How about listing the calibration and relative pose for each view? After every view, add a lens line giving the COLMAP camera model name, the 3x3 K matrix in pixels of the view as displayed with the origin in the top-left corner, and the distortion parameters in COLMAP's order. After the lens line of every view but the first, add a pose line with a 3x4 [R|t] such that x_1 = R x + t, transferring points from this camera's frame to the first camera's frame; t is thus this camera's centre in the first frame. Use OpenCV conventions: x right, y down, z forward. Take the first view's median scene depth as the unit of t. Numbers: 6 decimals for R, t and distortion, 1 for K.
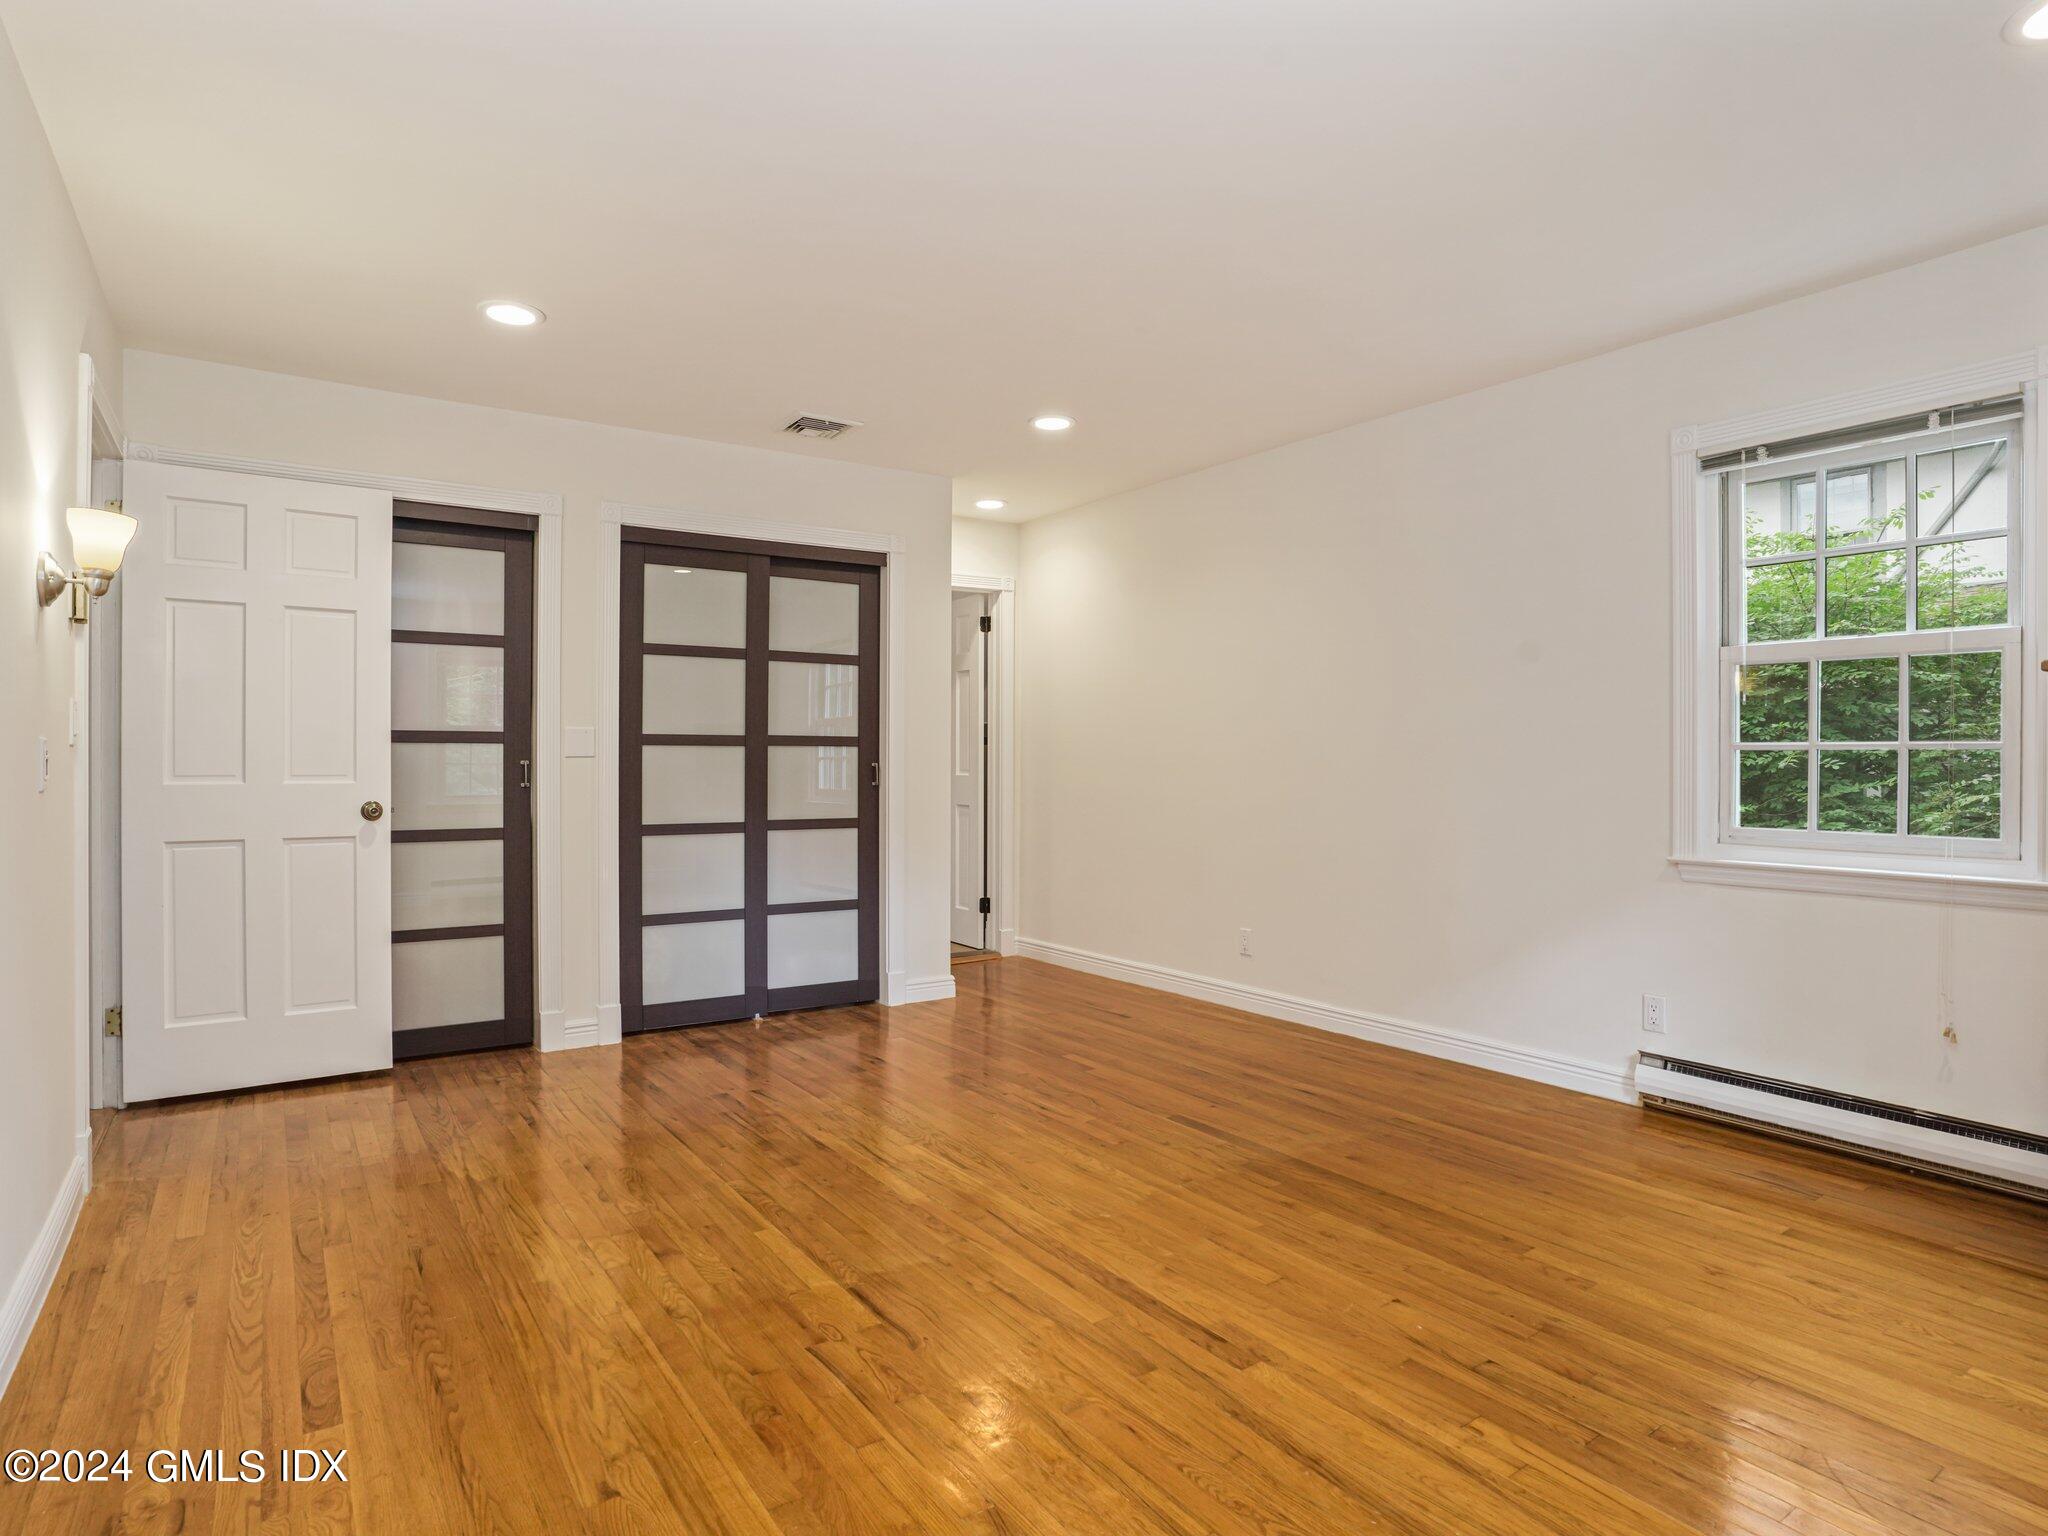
lens RADIAL K [[1133.7, 0, 1026.9], [0, 1133.7, 759.1], [0, 0, 1]] dist [-0.085402, 0.040615]
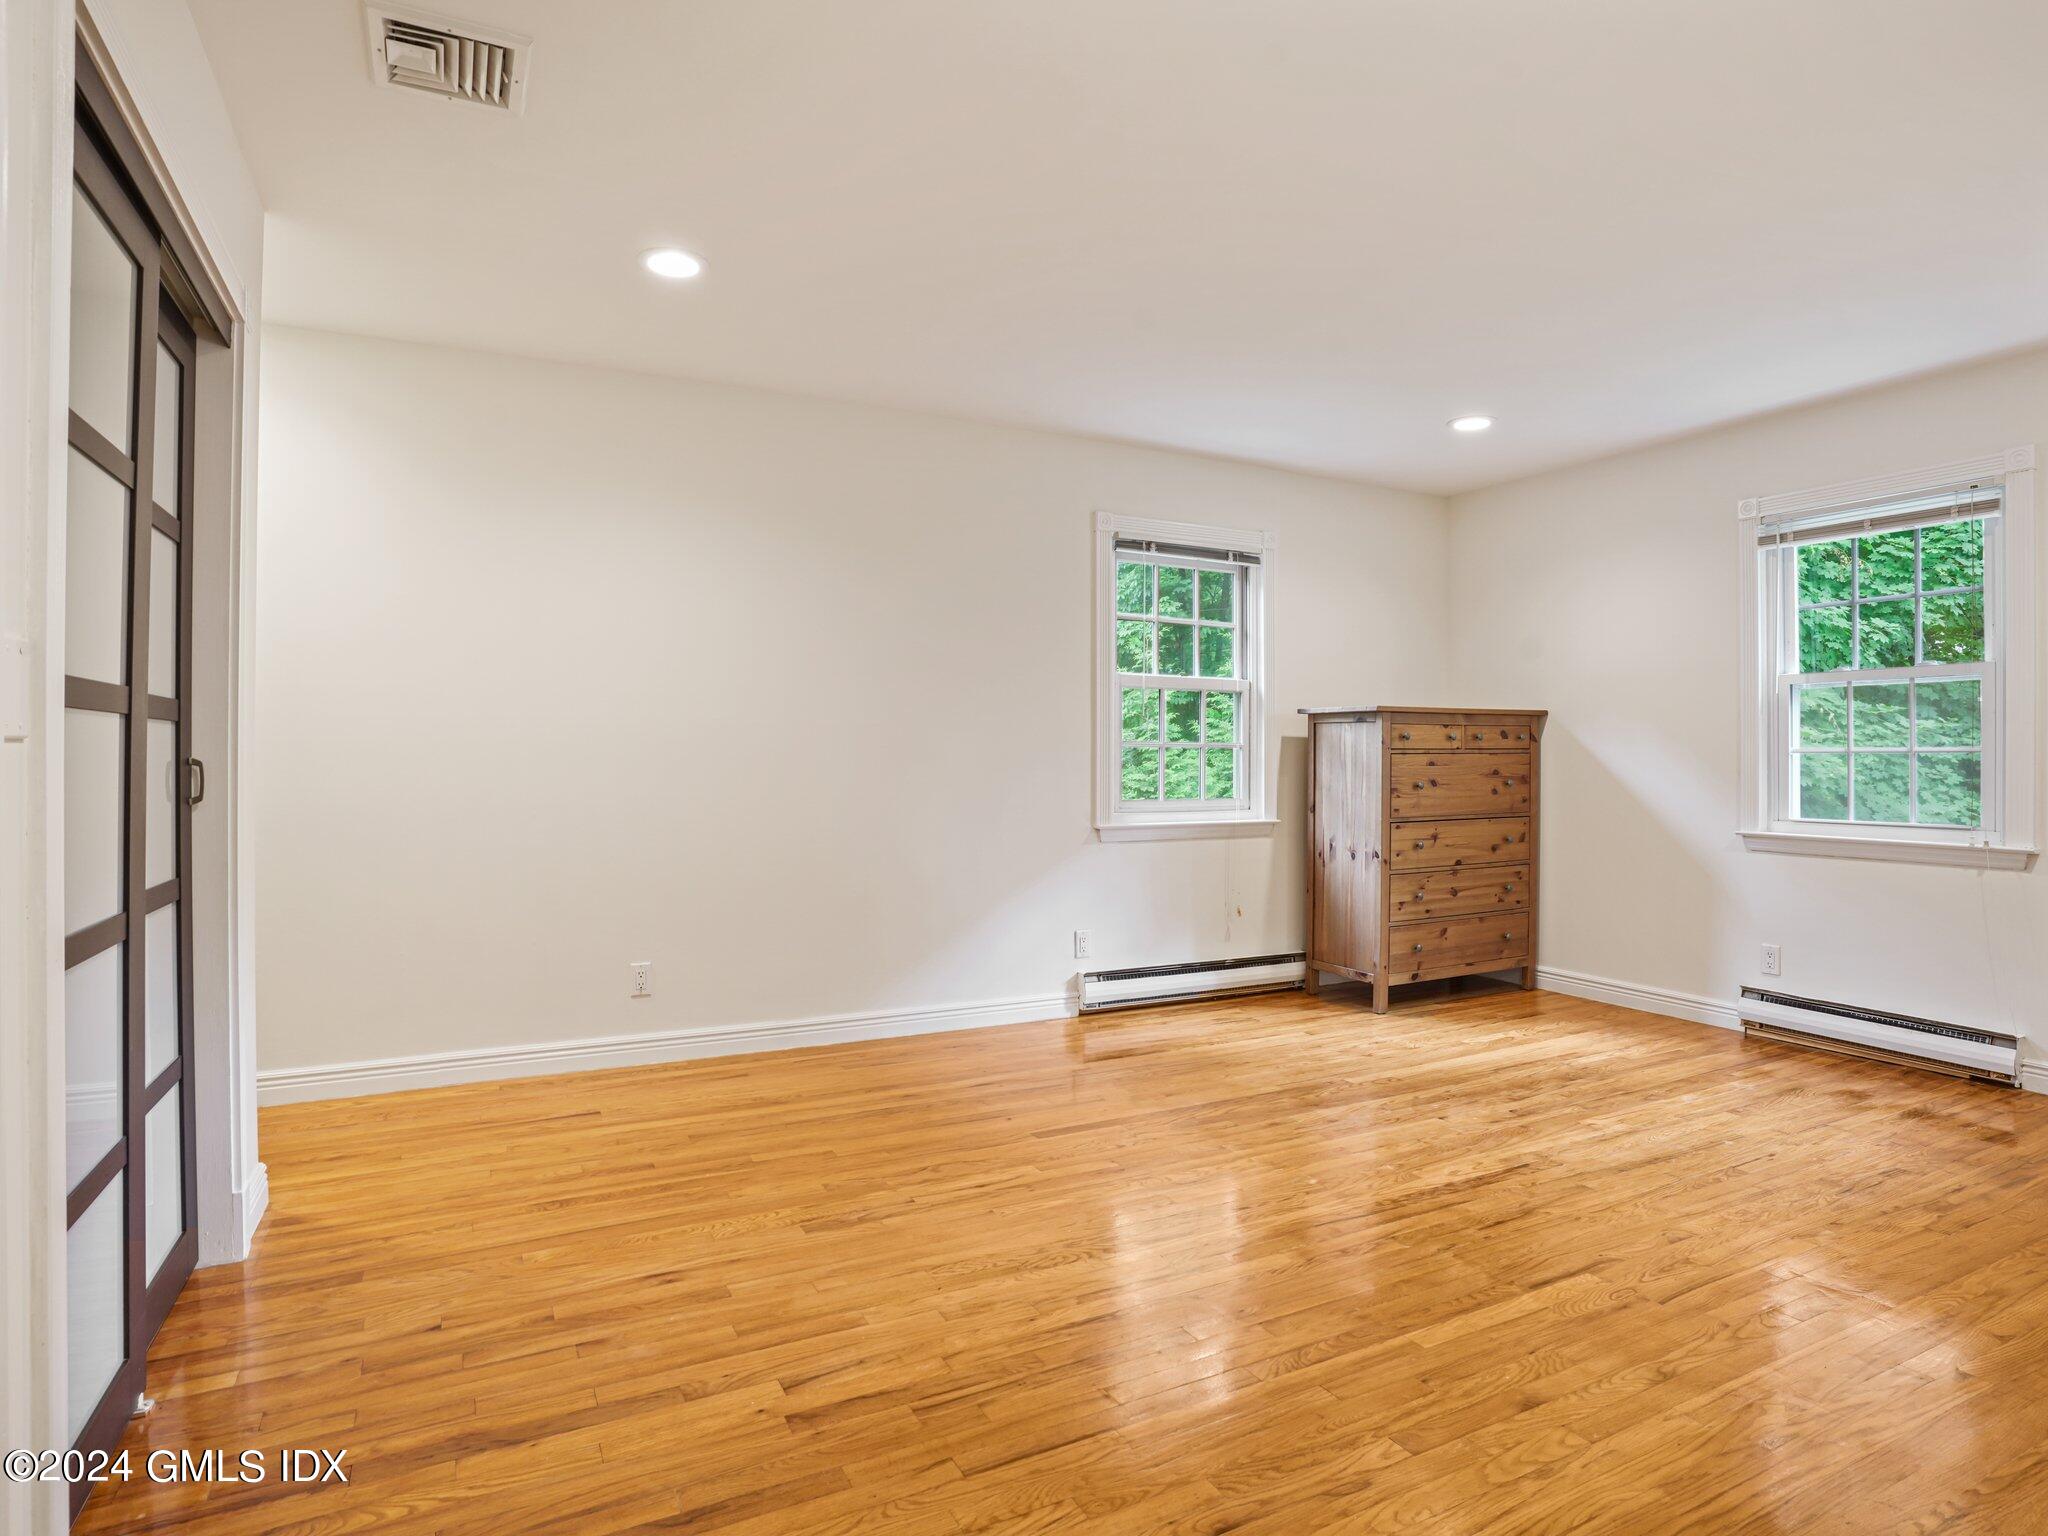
lens RADIAL K [[1133.7, 0, 1026.9], [0, 1133.7, 759.1], [0, 0, 1]] dist [-0.085402, 0.040615]
pose [[0.126401, -0.003282, 0.991974, -0.992561], [-0.002934, 0.999989, 0.003683, 0.001331], [-0.991975, -0.003376, 0.126390, 1.106435]]
